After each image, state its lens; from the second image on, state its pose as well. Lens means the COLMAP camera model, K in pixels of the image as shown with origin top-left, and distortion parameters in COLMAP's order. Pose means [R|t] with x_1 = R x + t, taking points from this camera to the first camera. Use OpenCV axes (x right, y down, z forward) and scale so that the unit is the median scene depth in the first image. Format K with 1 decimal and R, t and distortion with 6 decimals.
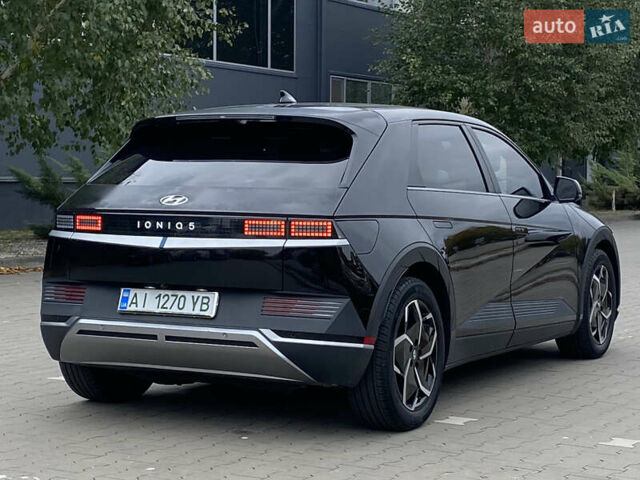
lens RADIAL K [[1202.7, 0, 319.0], [0, 1202.7, 240.7], [0, 0, 1]] dist [0.098587, 0.000000]
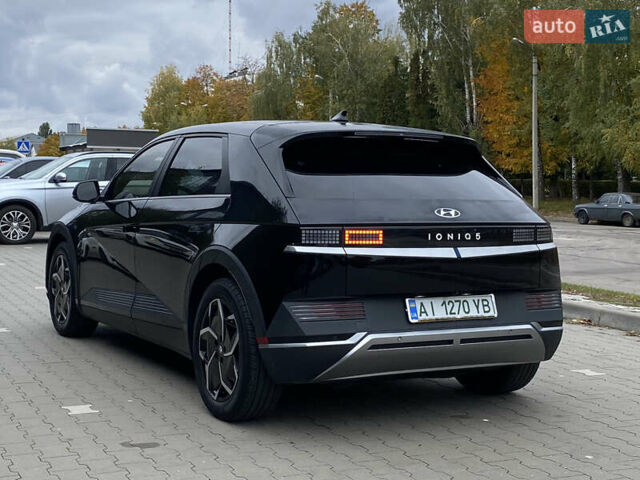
lens RADIAL K [[1202.7, 0, 318.7], [0, 1202.7, 238.5], [0, 0, 1]] dist [0.098587, 0.000000]
pose [[0.557757, -0.037010, 0.829179, -1.083684], [0.034506, 0.999176, 0.021387, -0.038036], [-0.829287, 0.016683, 0.558574, 0.499918]]
